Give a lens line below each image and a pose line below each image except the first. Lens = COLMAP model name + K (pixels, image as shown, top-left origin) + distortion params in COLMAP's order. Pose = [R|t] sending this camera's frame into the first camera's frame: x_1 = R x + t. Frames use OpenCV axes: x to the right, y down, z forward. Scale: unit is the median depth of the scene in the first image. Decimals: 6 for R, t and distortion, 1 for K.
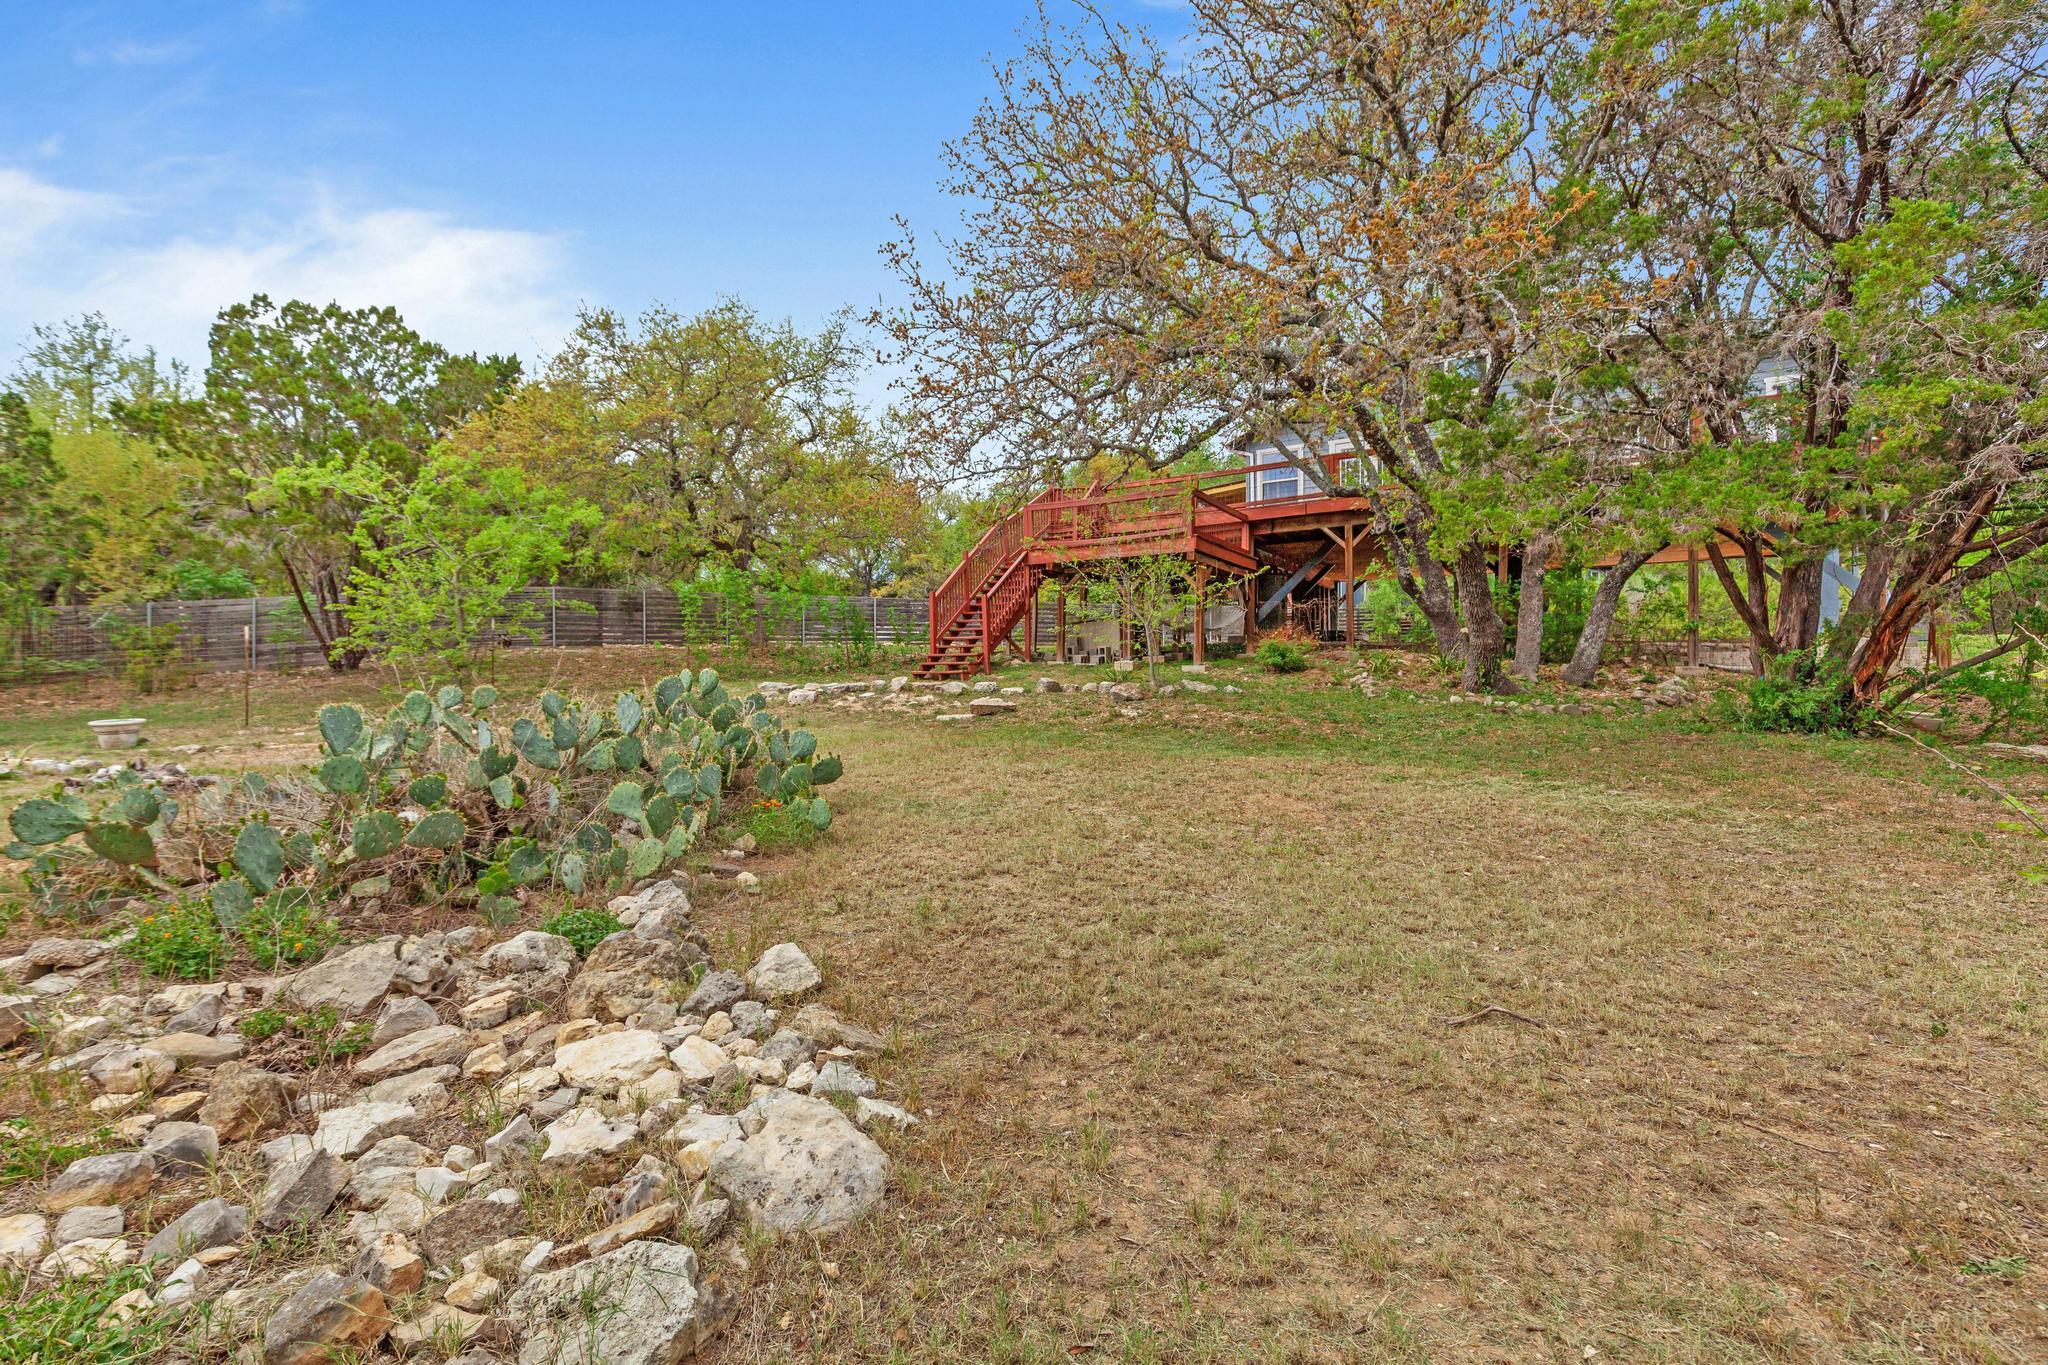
lens RADIAL K [[927.1, 0, 1022.4], [0, 927.1, 686.3], [0, 0, 1]] dist [0.001974, 0.000207]
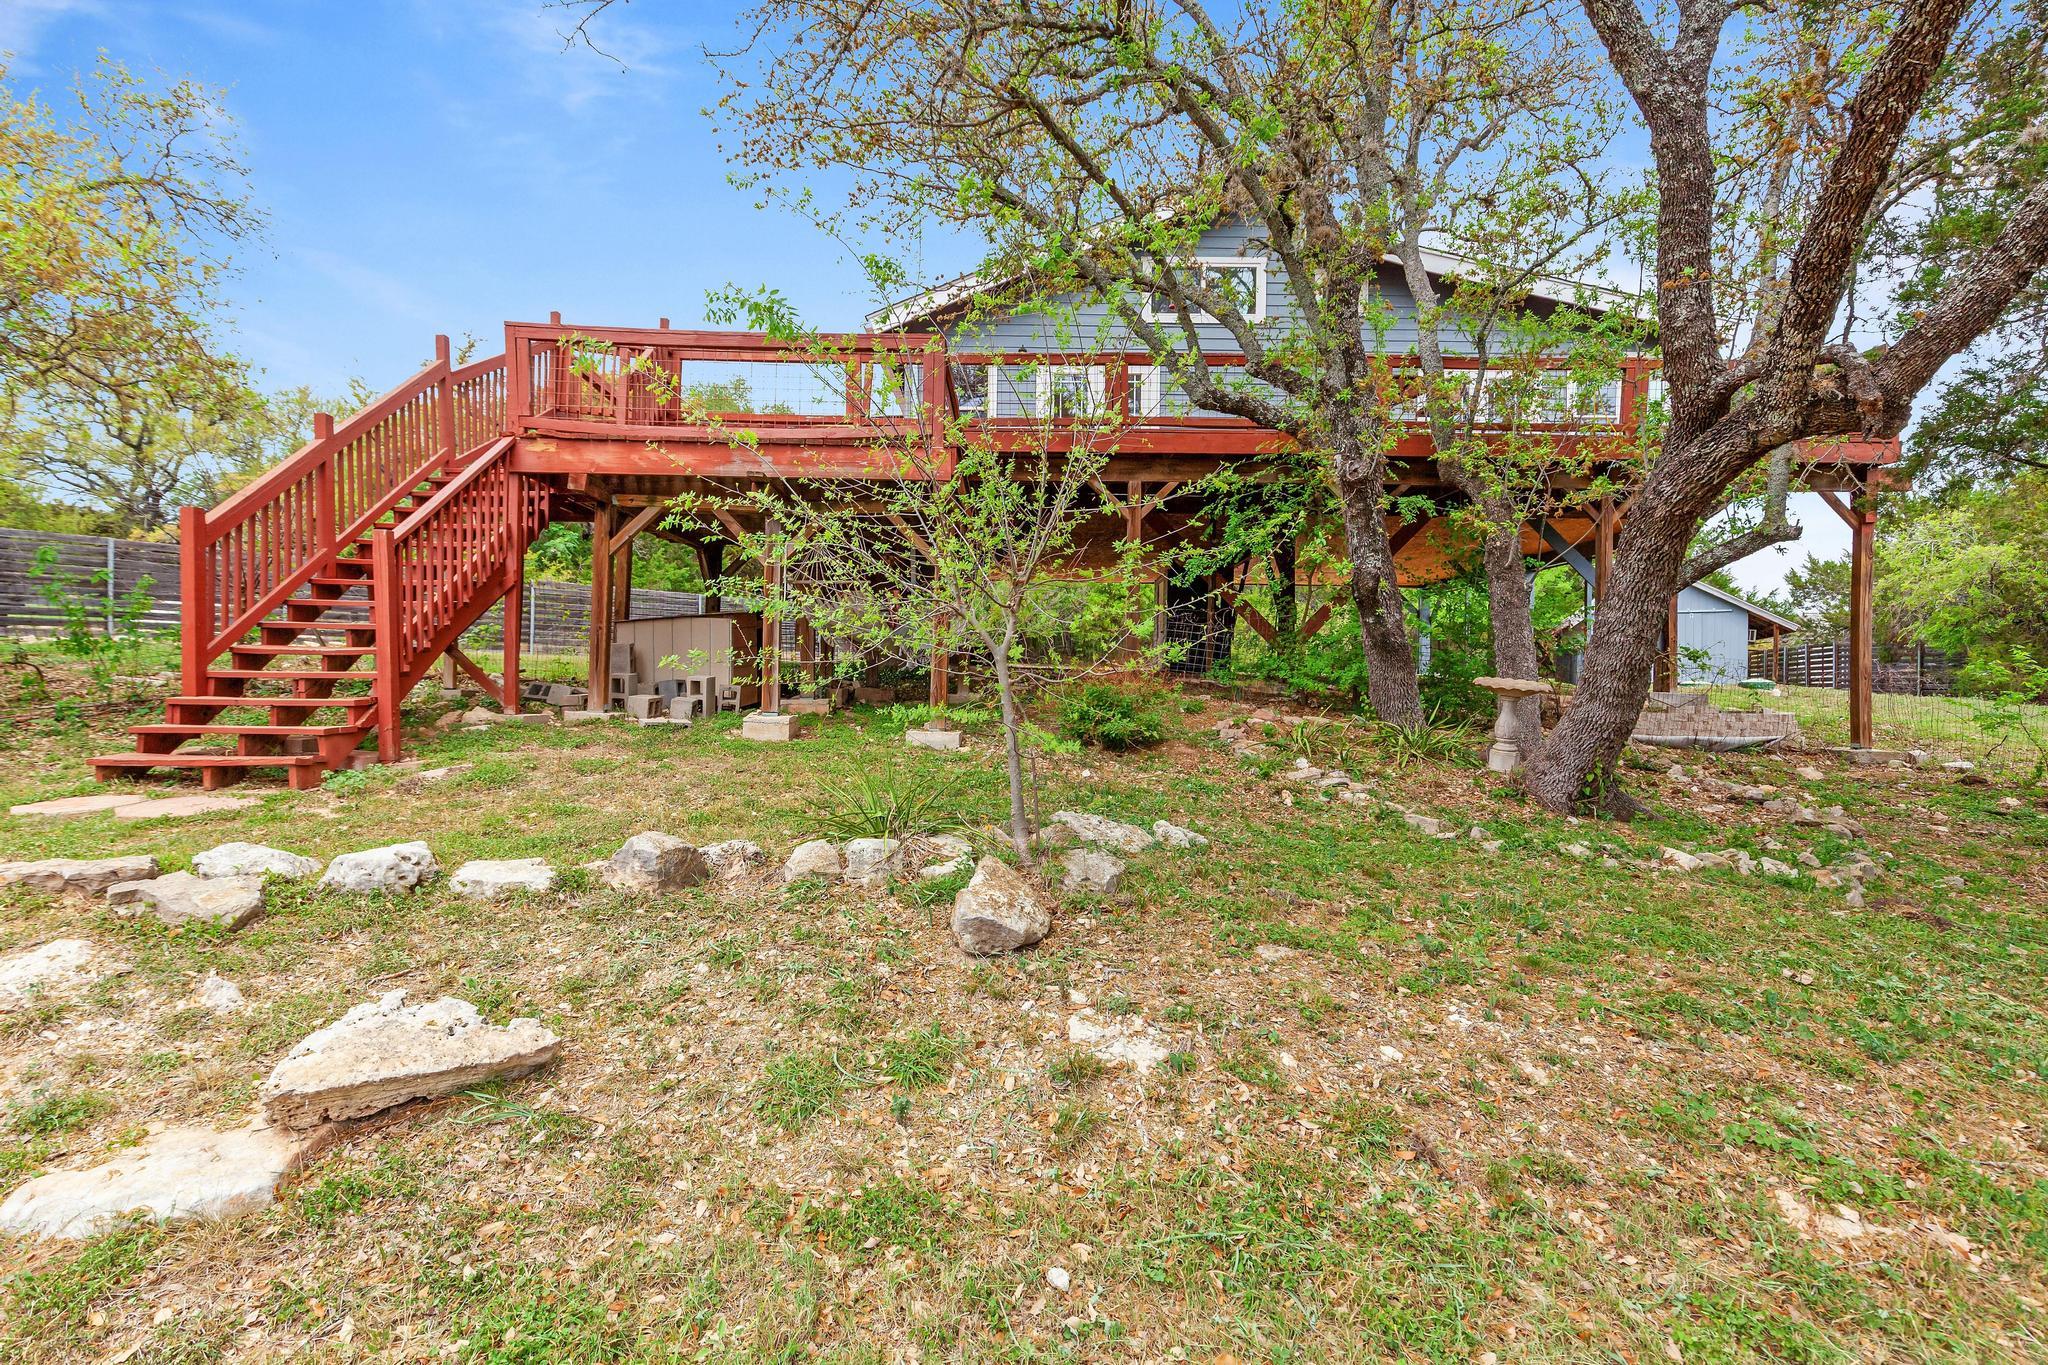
lens RADIAL K [[927.1, 0, 1011.8], [0, 927.1, 696.6], [0, 0, 1]] dist [0.001974, 0.000207]
pose [[0.849359, 0.009709, 0.527726, -0.022202], [-0.018271, 0.999772, 0.011013, -0.042541], [-0.527499, -0.018996, 0.849343, 0.548020]]
